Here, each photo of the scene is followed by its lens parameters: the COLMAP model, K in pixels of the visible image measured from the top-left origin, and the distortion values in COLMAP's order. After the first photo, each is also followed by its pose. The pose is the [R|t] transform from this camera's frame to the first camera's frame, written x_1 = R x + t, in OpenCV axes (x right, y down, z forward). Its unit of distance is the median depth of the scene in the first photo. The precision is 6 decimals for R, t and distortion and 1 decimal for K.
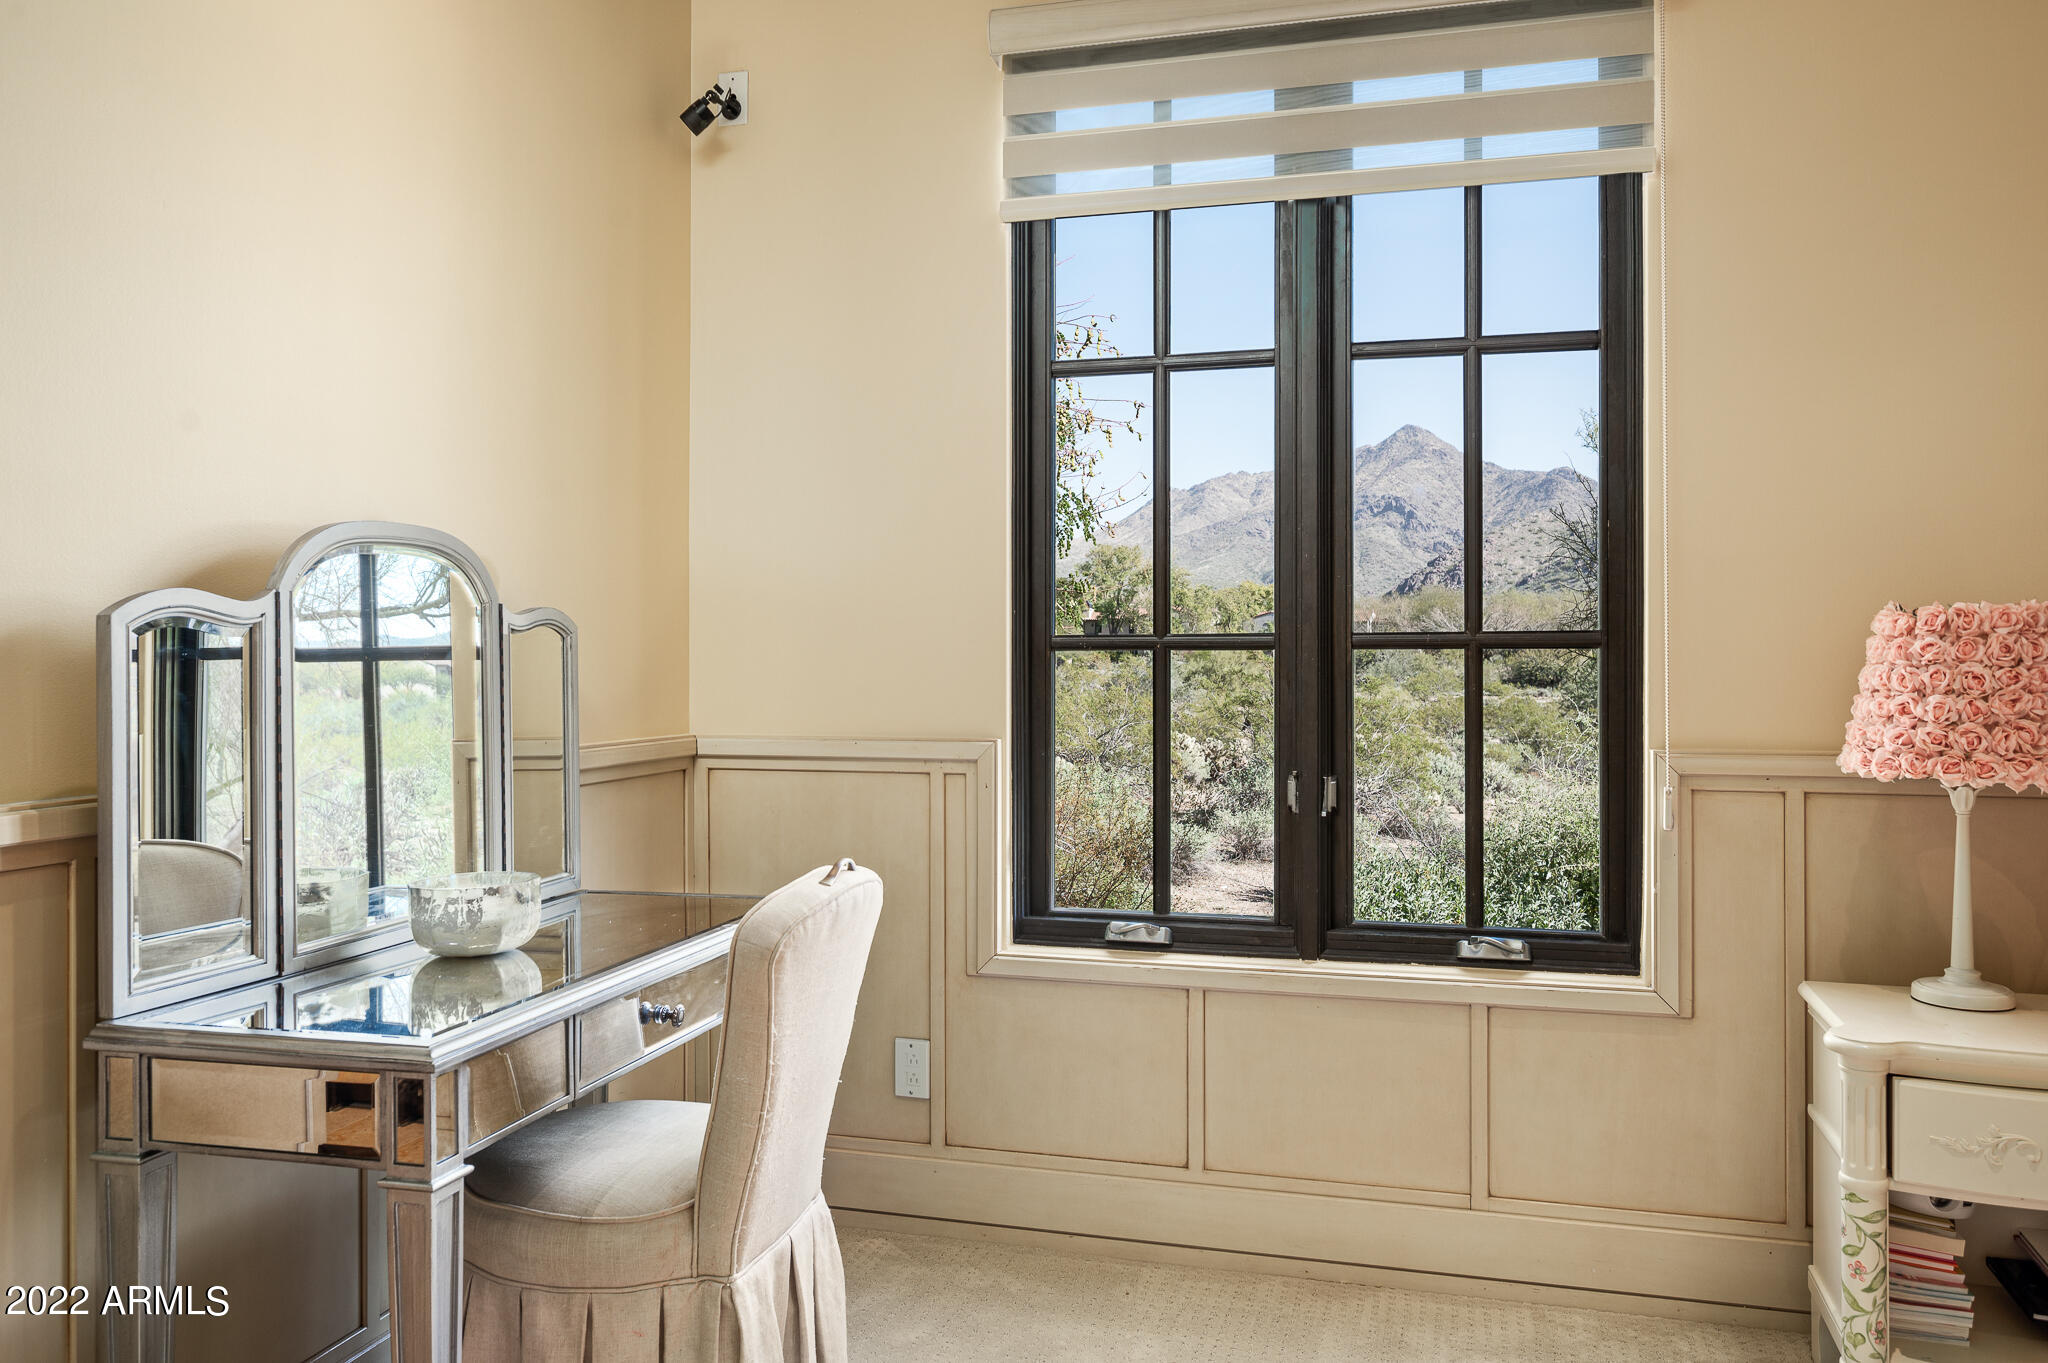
lens RADIAL K [[1490.3, 0, 1024.0], [0, 1490.3, 681.5], [0, 0, 1]] dist [0.012181, 0.000935]
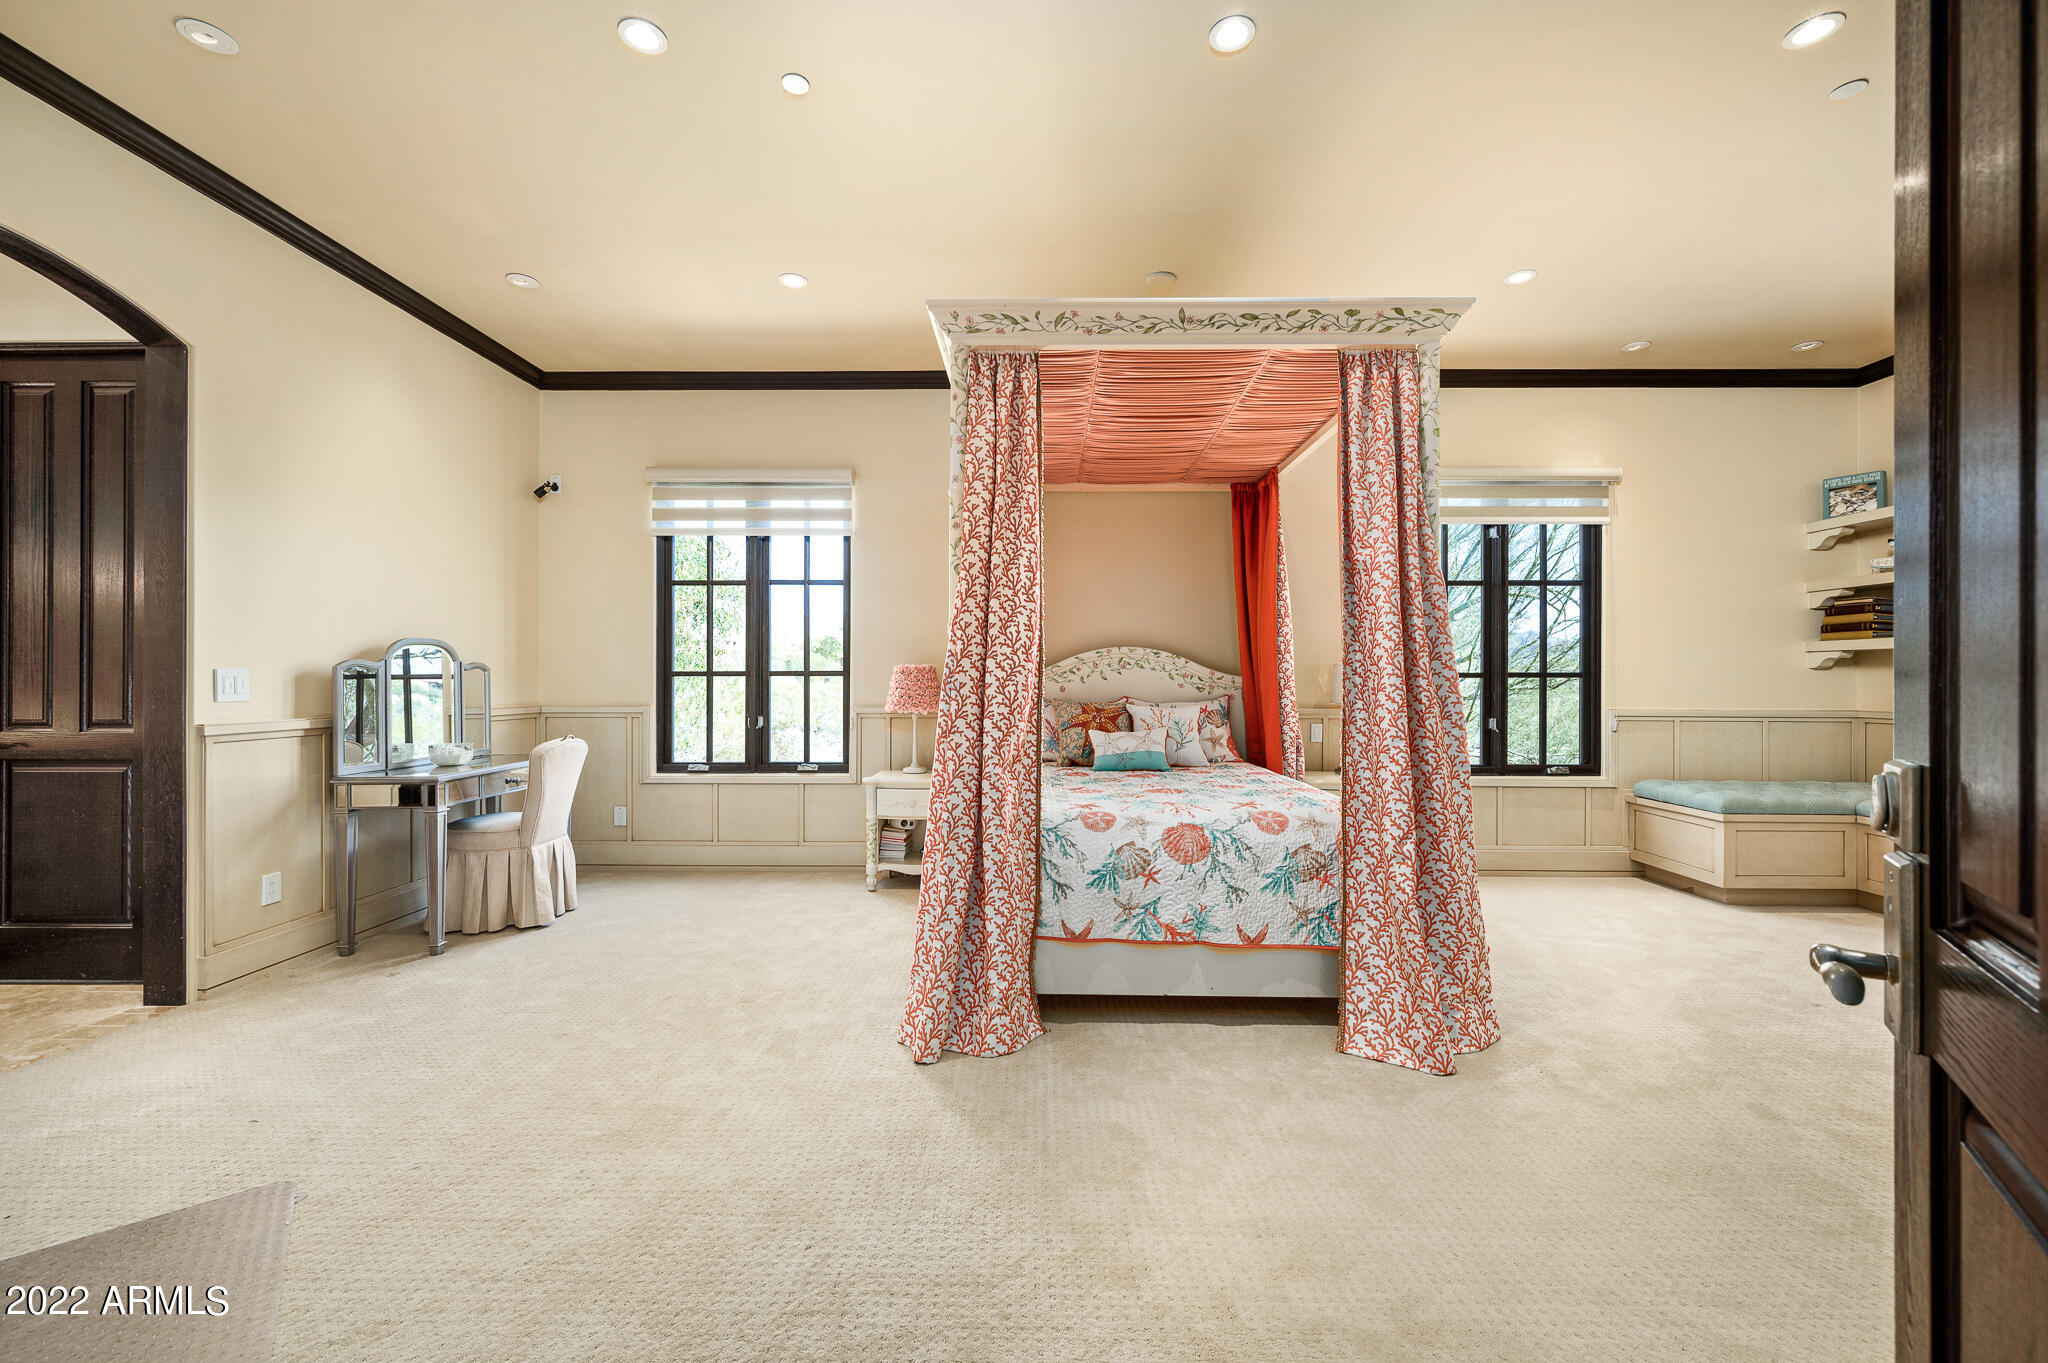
lens RADIAL K [[800.3, 0, 1024.0], [0, 800.3, 681.5], [0, 0, 1]] dist [0.000705, 0.000007]
pose [[0.964851, 0.001987, 0.262789, 0.302976], [0.001863, 0.999895, -0.014400, 0.015058], [-0.262790, 0.014383, 0.964746, -0.812923]]
